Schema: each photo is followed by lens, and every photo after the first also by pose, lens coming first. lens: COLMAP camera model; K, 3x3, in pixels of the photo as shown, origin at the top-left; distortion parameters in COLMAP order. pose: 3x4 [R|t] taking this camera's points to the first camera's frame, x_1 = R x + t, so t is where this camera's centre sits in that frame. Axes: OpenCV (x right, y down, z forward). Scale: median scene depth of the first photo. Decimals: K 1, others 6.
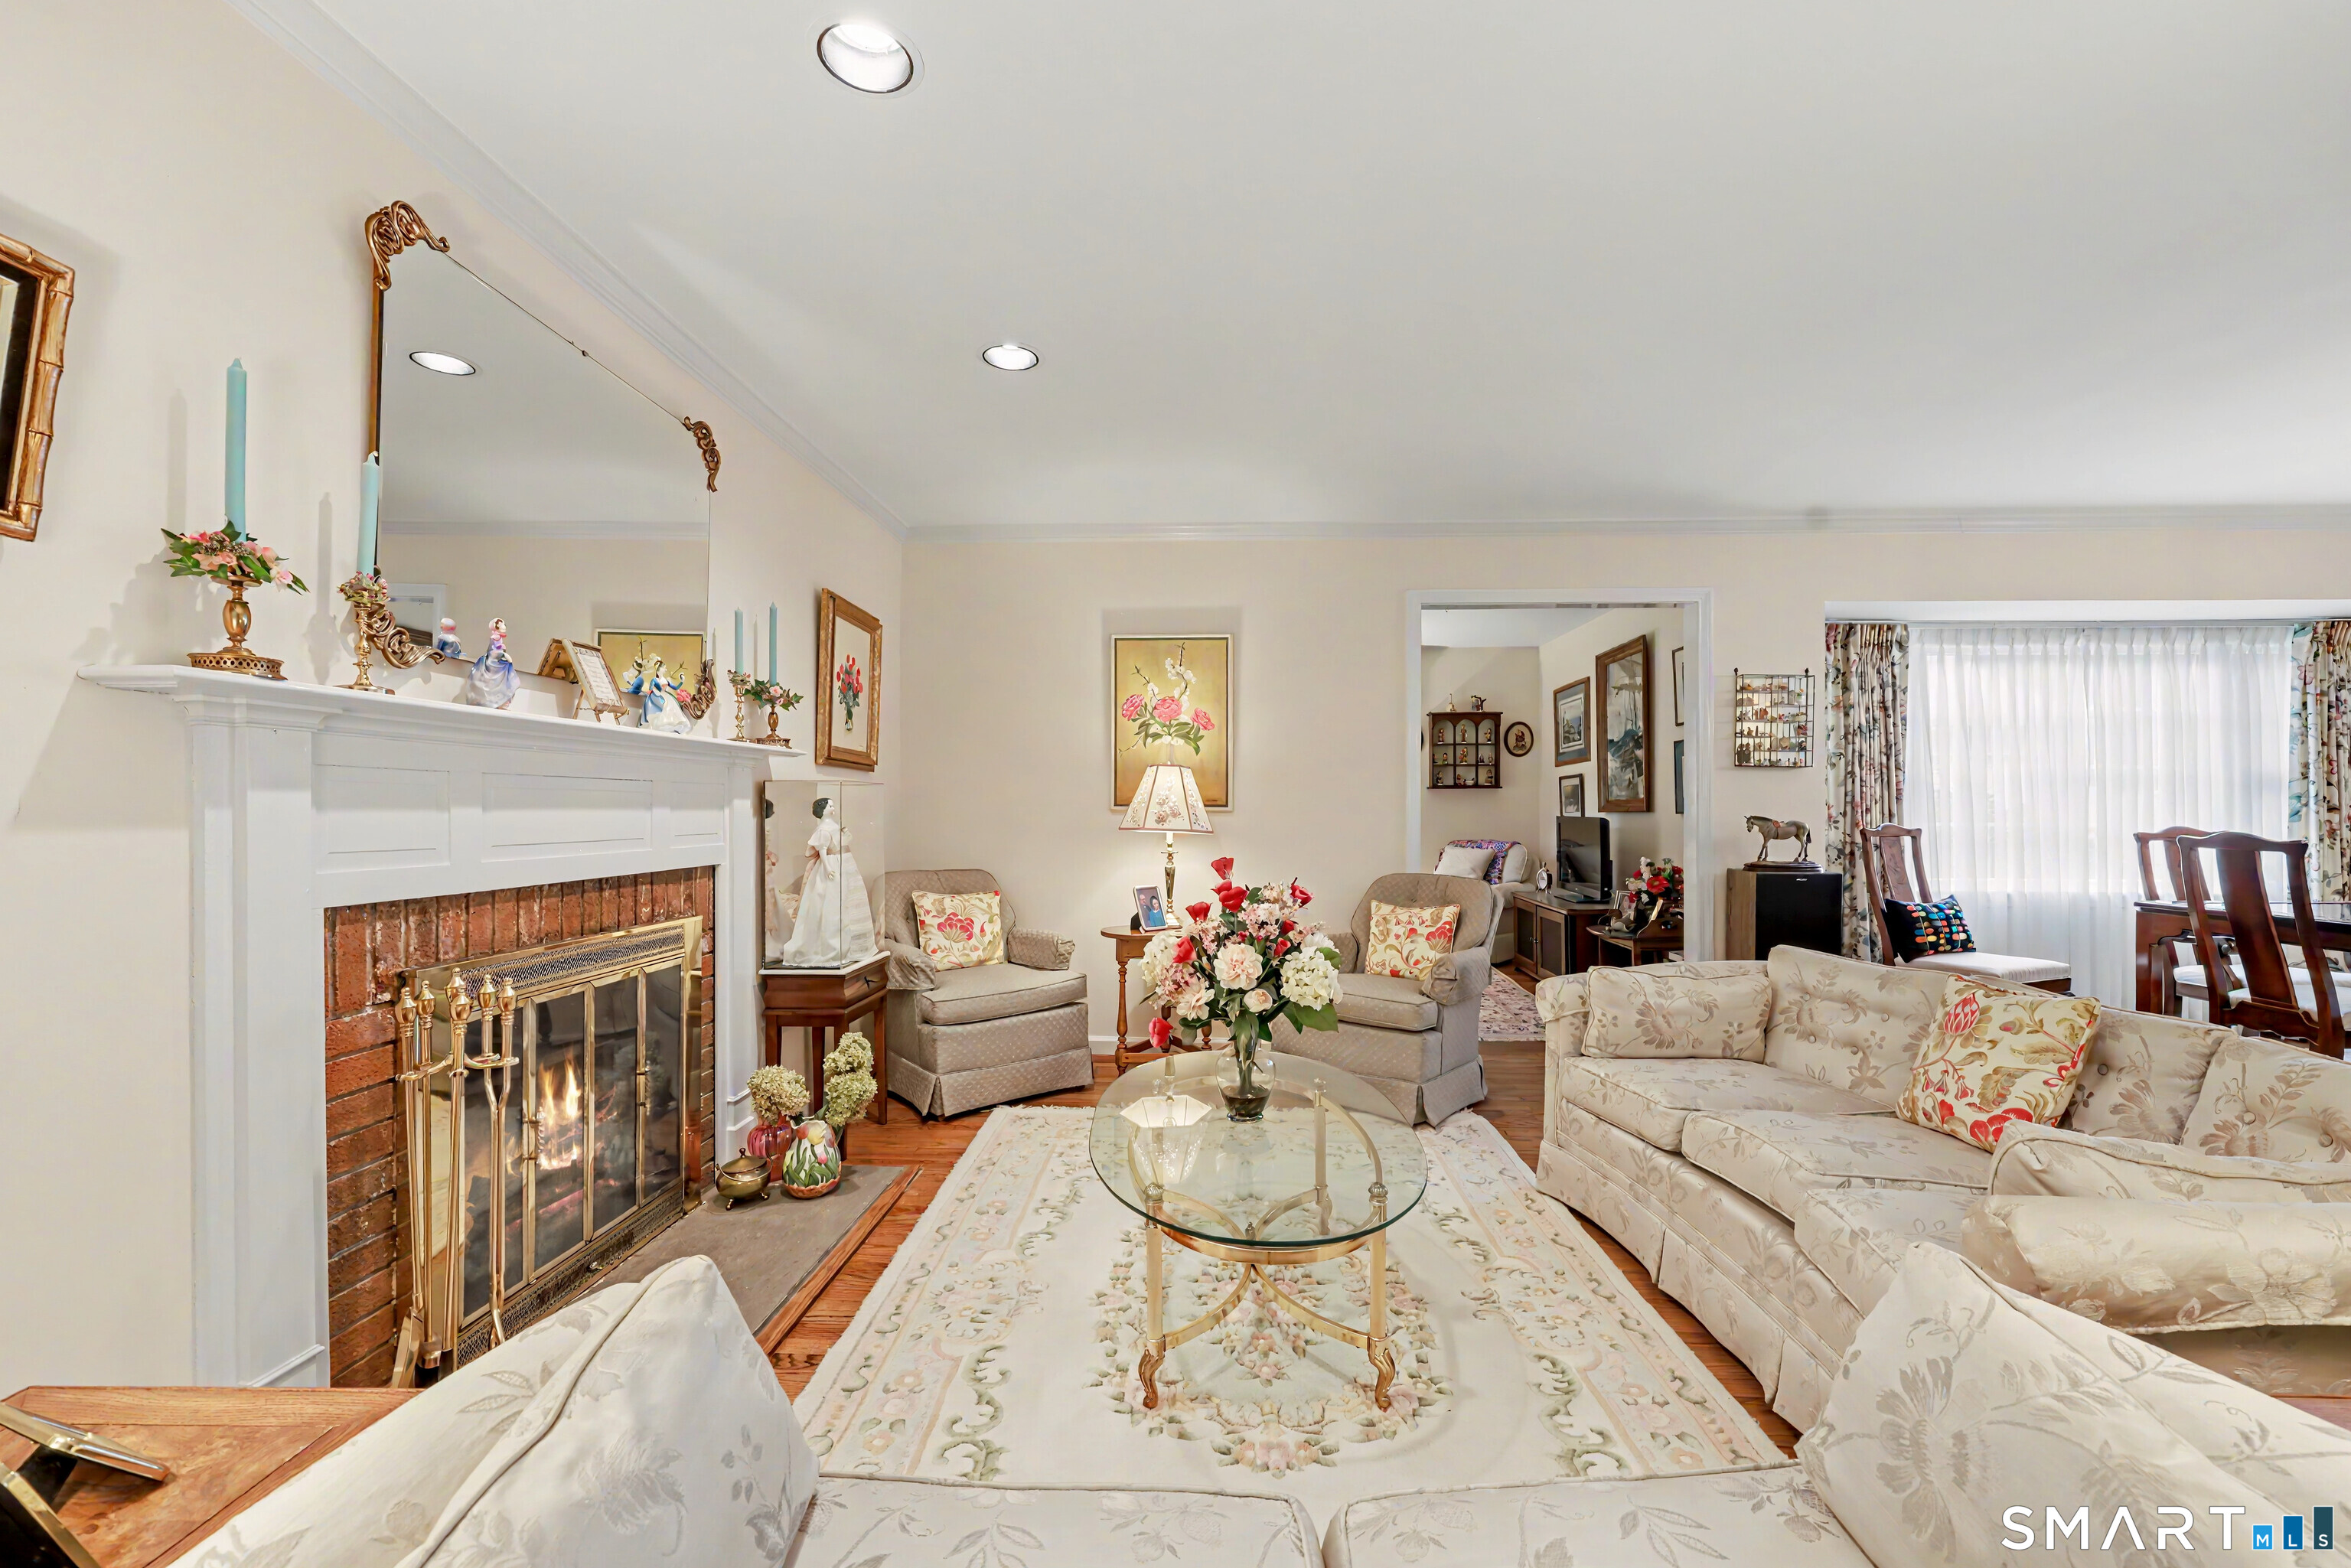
lens RADIAL K [[960.9, 0, 1190.5], [0, 960.9, 791.4], [0, 0, 1]] dist [-0.001185, -0.000308]
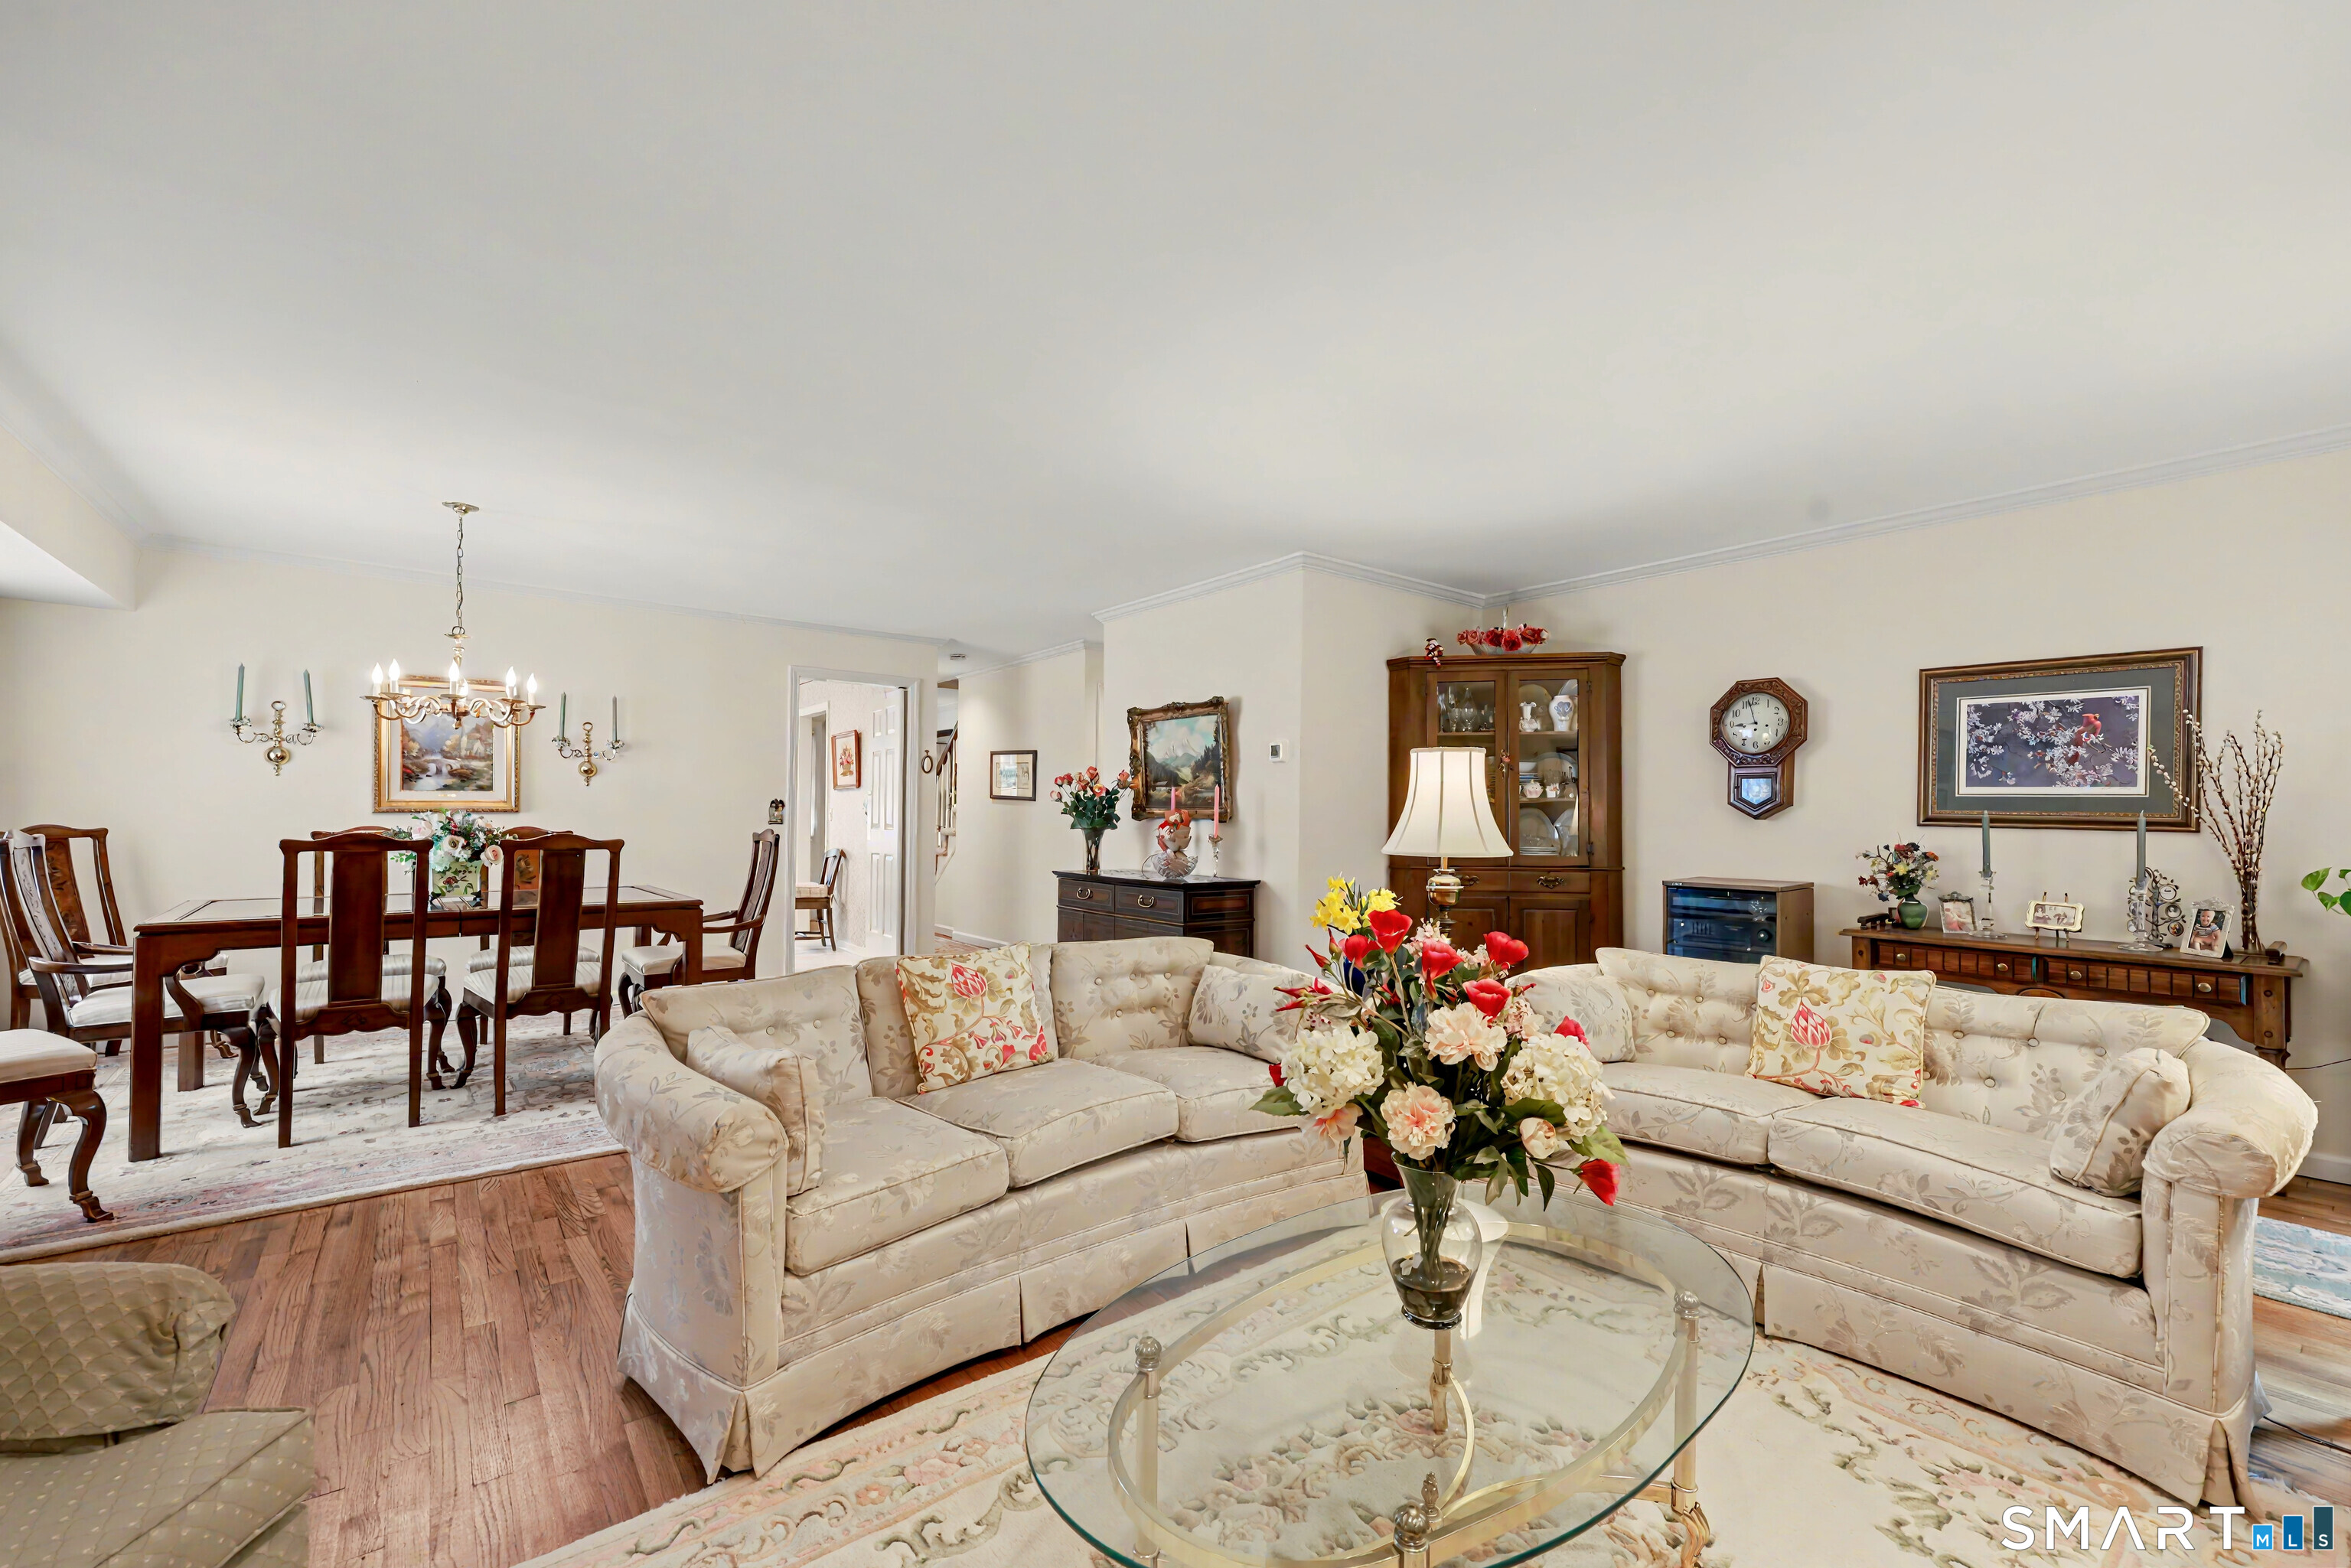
lens RADIAL K [[984.3, 0, 1182.1], [0, 984.3, 803.0], [0, 0, 1]] dist [-0.000695, 0.001071]
pose [[-0.644429, 0.002909, 0.764658, -0.168458], [-0.020368, 0.999573, -0.020969, 0.011502], [-0.764393, -0.029088, -0.644095, 0.779515]]
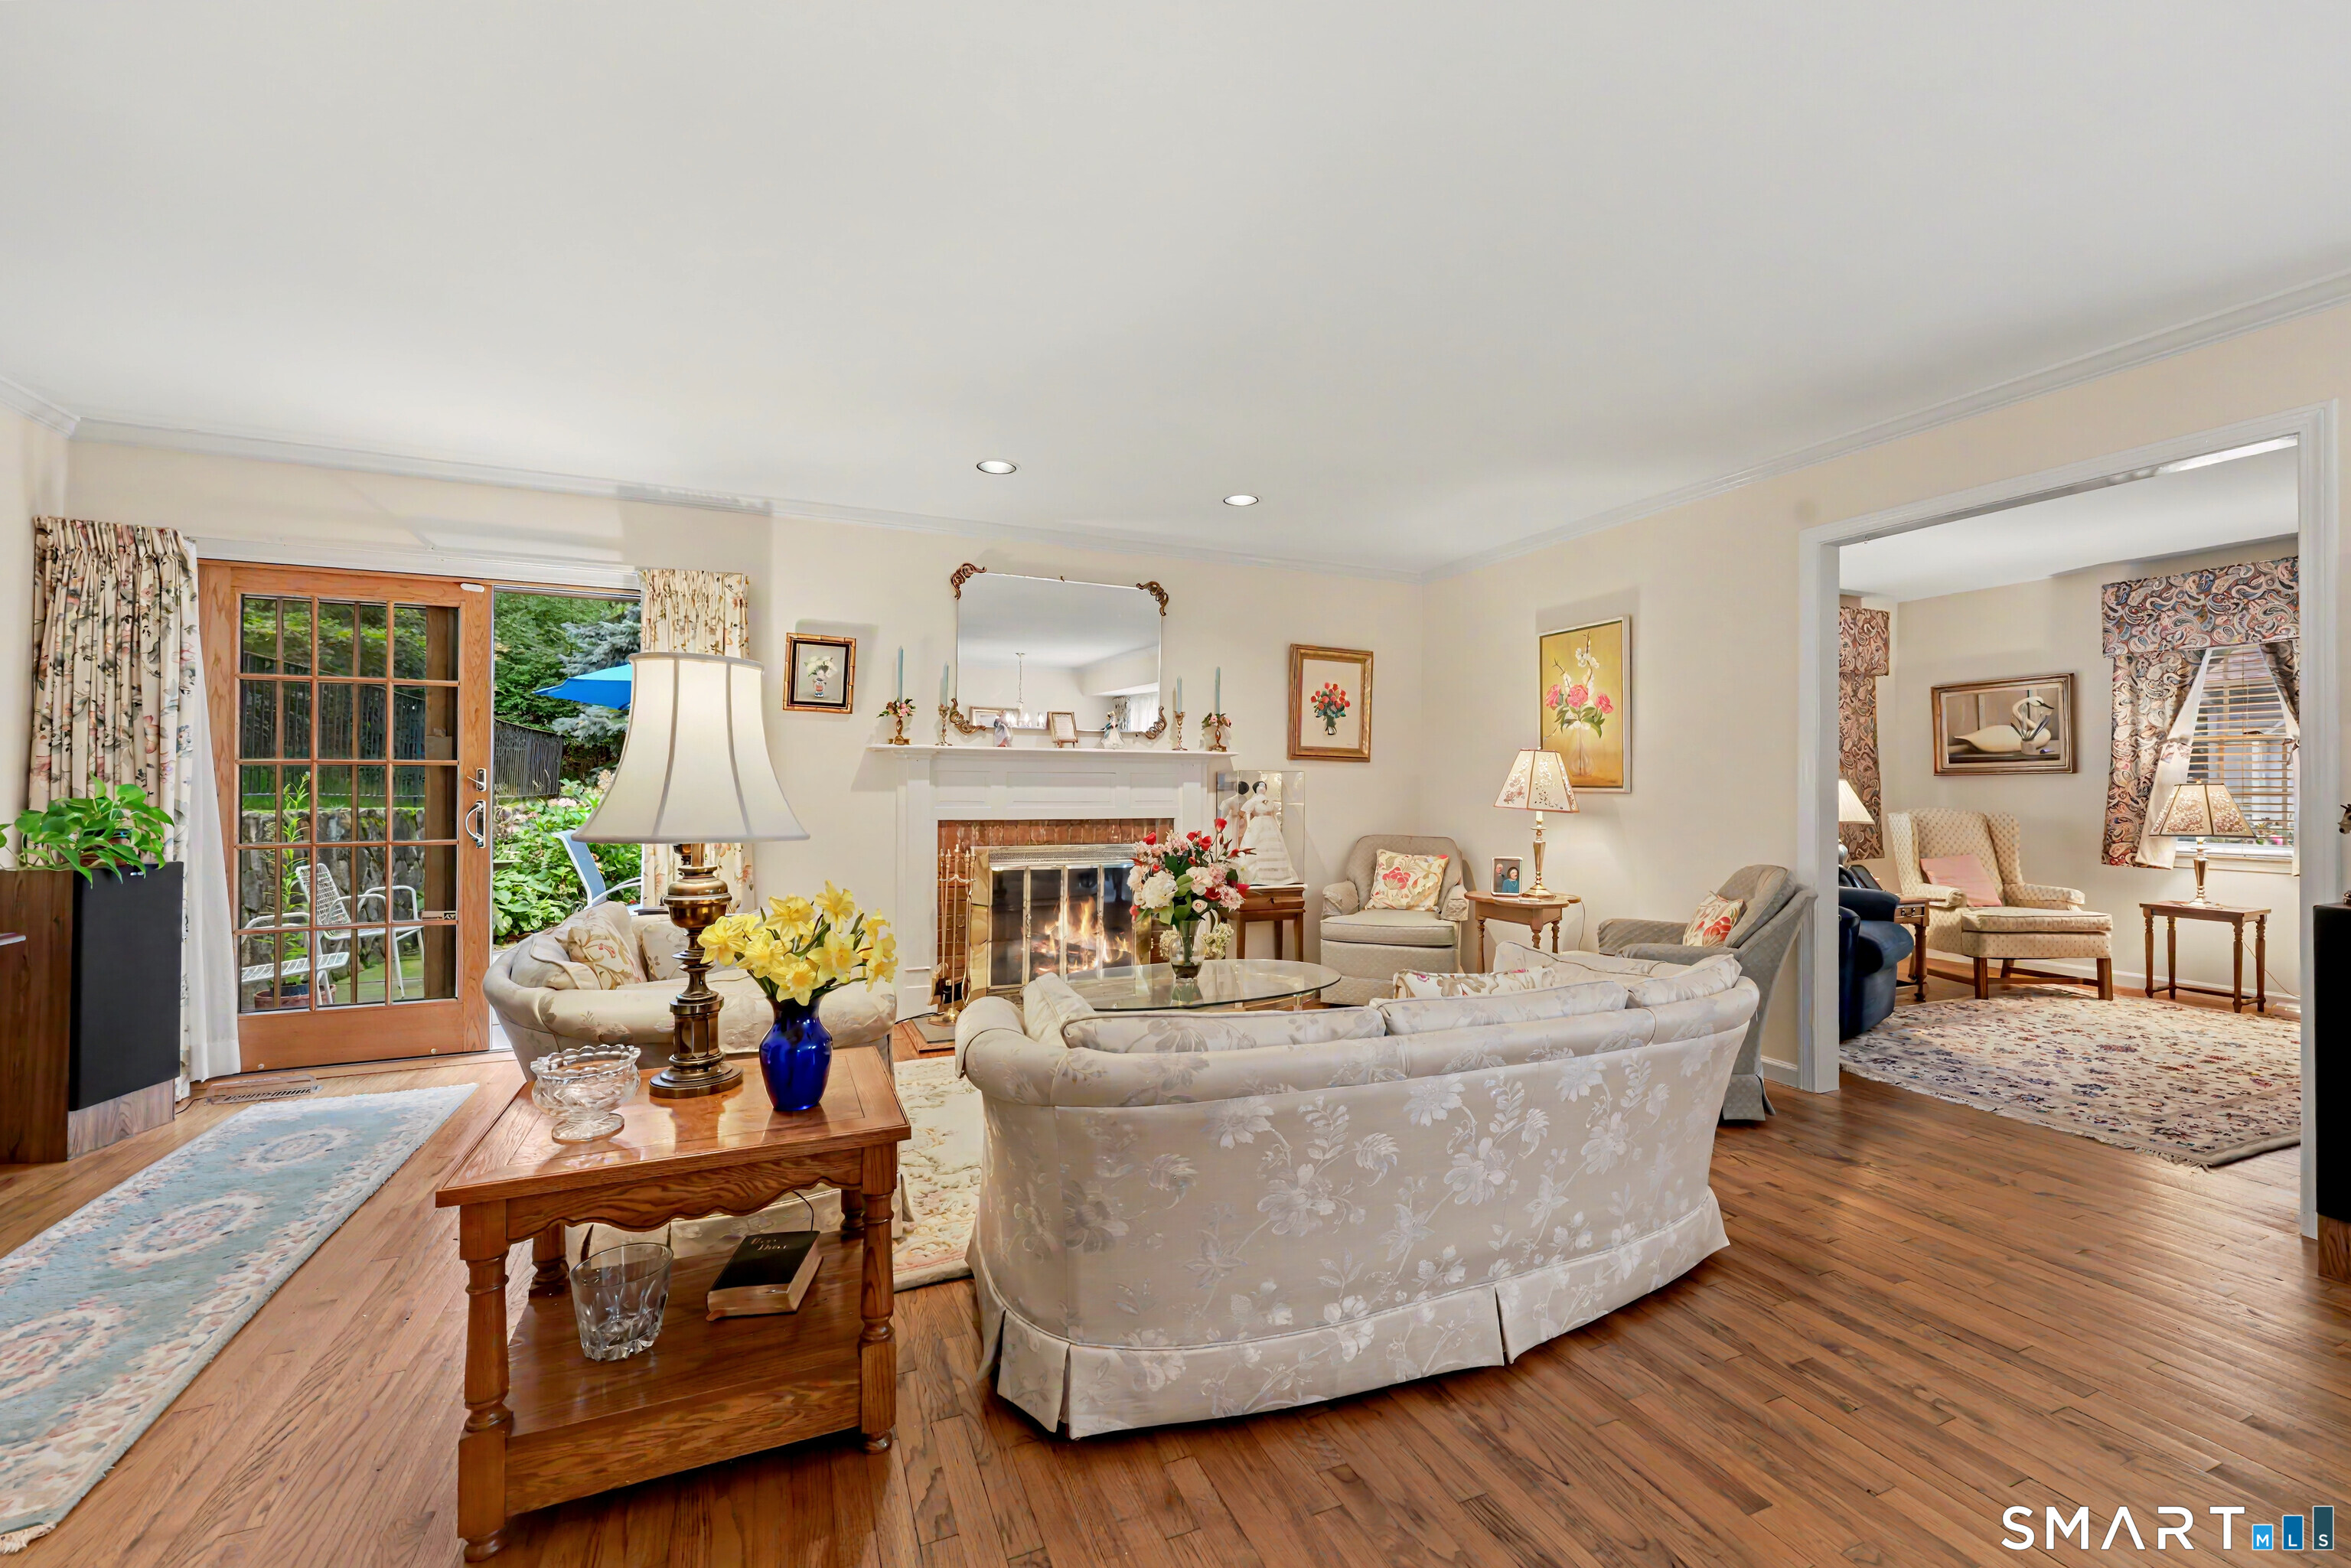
lens RADIAL K [[984.3, 0, 1190.3], [0, 984.3, 778.4], [0, 0, 1]] dist [-0.000695, 0.001071]
pose [[0.435434, -0.009863, -0.900167, 0.786467], [0.010845, 0.999925, -0.005710, 0.007509], [0.900155, -0.007276, 0.435508, 0.142934]]
